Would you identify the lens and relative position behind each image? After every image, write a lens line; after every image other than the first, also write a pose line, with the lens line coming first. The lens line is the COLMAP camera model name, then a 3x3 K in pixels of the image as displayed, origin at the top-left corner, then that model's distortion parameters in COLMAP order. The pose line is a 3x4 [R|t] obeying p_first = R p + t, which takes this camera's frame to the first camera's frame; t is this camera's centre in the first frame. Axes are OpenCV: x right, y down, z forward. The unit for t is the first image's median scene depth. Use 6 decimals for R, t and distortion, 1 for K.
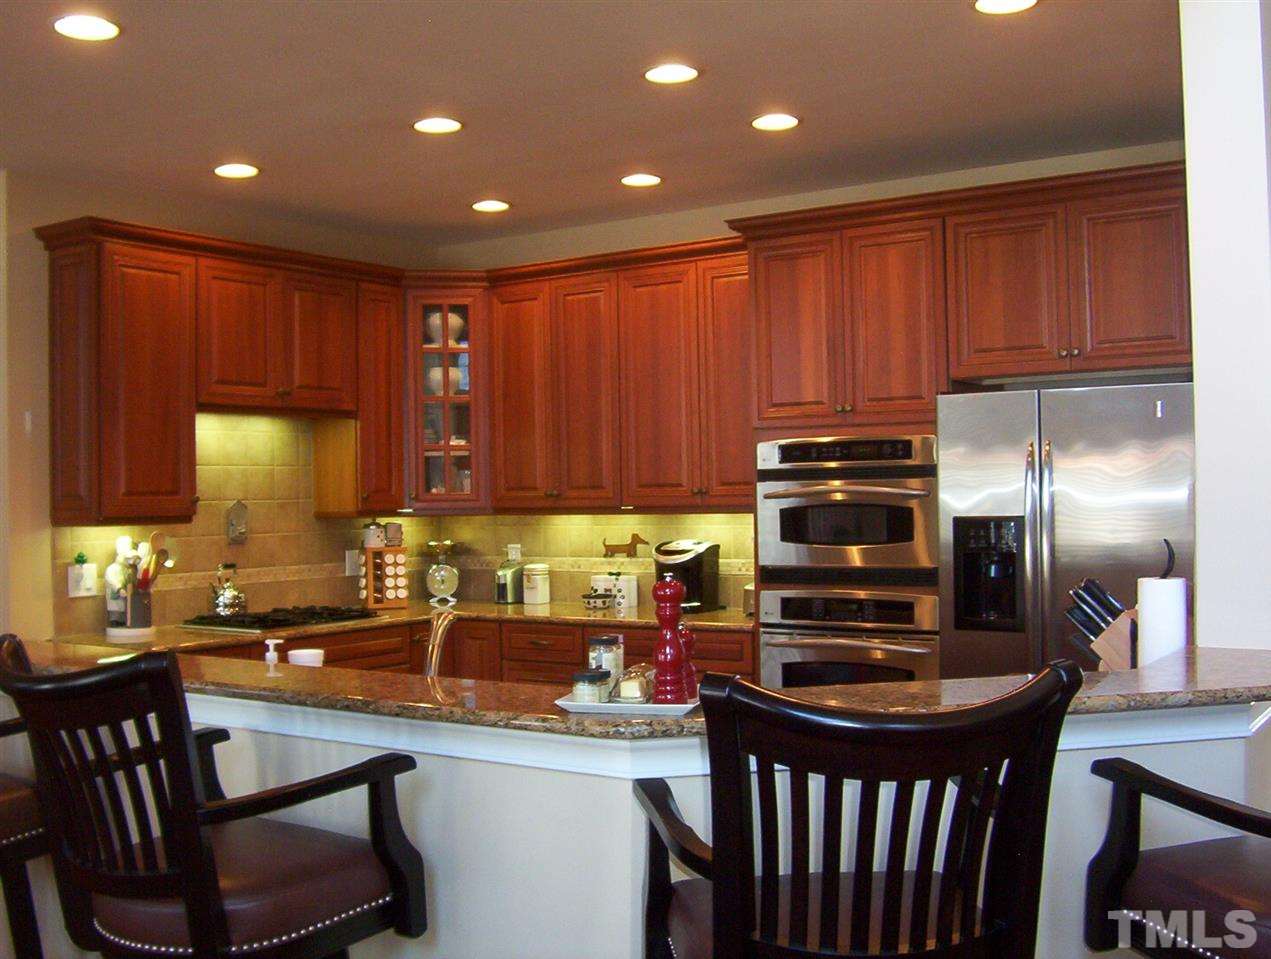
lens RADIAL K [[1388.0, 0, 628.3], [0, 1388.0, 480.3], [0, 0, 1]] dist [-0.168259, 0.194516]
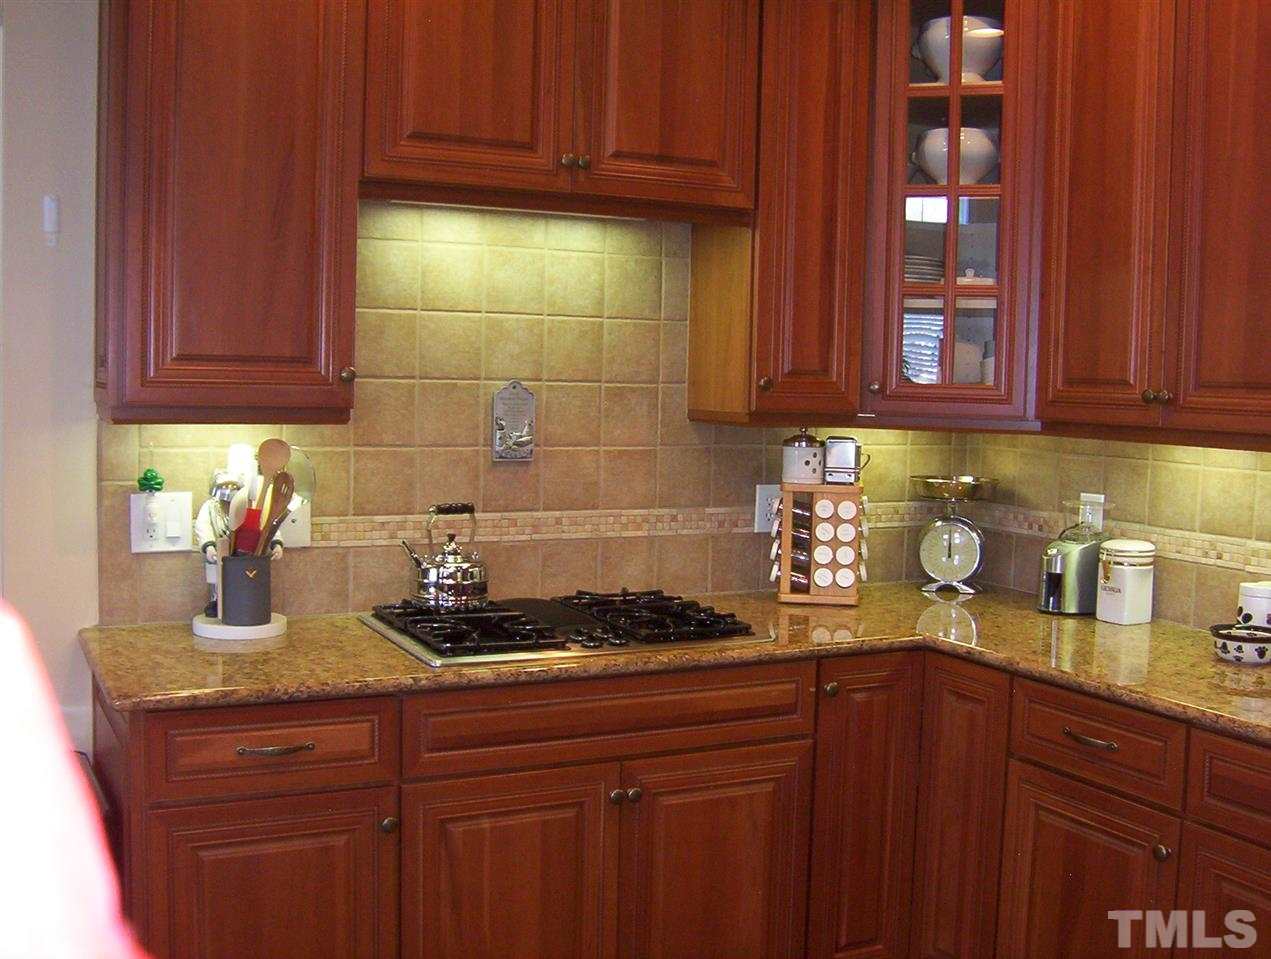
lens RADIAL K [[1388.0, 0, 628.3], [0, 1388.0, 480.3], [0, 0, 1]] dist [-0.168259, 0.194516]
pose [[0.871697, 0.075676, -0.484167, 0.010159], [-0.034824, 0.995072, 0.092834, 0.001772], [0.488806, -0.064062, 0.870037, 0.531501]]
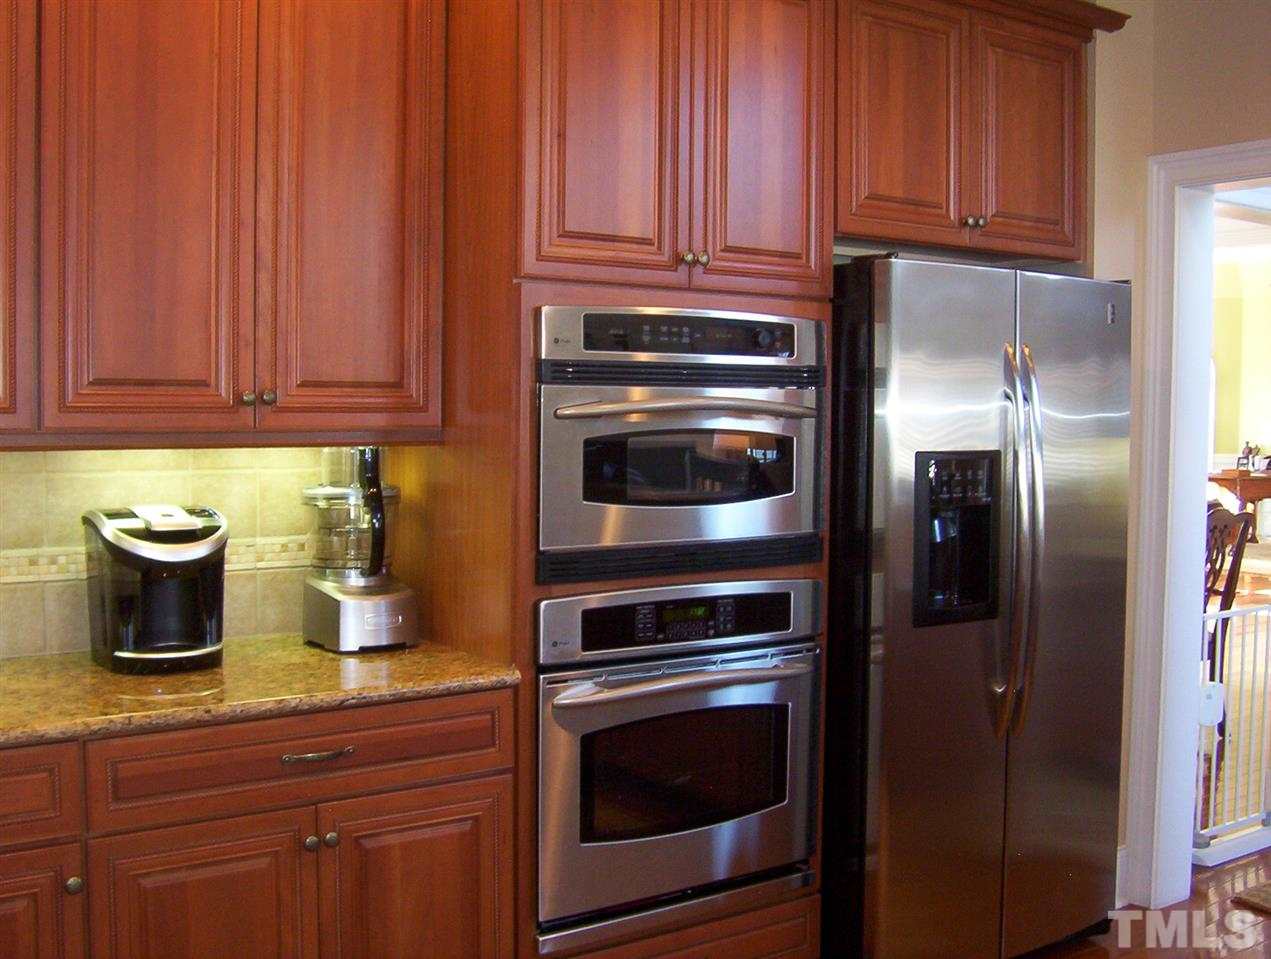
lens RADIAL K [[1388.0, 0, 628.3], [0, 1388.0, 480.3], [0, 0, 1]] dist [-0.168259, 0.194516]
pose [[0.365348, -0.027176, 0.930474, -0.336271], [-0.024087, 0.998963, 0.038634, 0.014958], [-0.930560, -0.036527, 0.364314, 0.738407]]
